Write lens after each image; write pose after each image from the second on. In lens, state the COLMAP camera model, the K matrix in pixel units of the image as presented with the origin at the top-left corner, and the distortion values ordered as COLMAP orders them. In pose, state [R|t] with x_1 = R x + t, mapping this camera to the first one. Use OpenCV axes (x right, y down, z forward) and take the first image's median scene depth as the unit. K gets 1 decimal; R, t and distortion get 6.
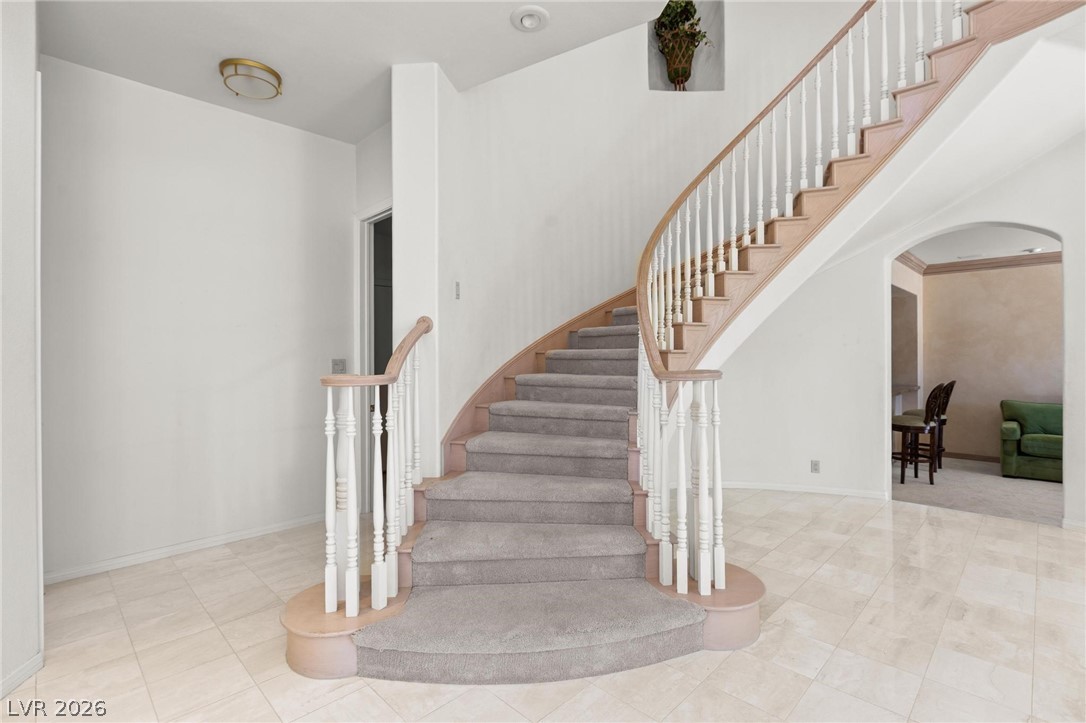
lens RADIAL K [[499.8, 0, 545.1], [0, 499.8, 355.6], [0, 0, 1]] dist [-0.003597, -0.001597]
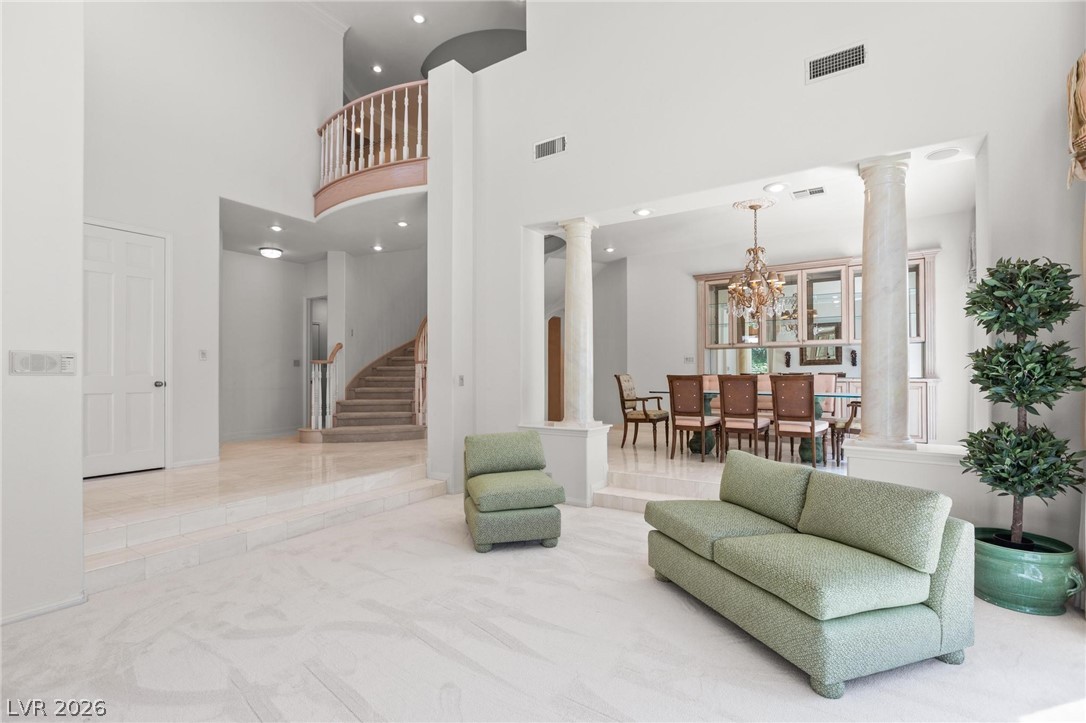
lens RADIAL K [[499.8, 0, 543.1], [0, 499.8, 367.0], [0, 0, 1]] dist [-0.003597, -0.001597]
pose [[0.979823, 0.004326, 0.199820, 0.309444], [-0.001363, 0.999887, -0.014962, 0.094867], [-0.199862, 0.014388, 0.979718, -1.921323]]
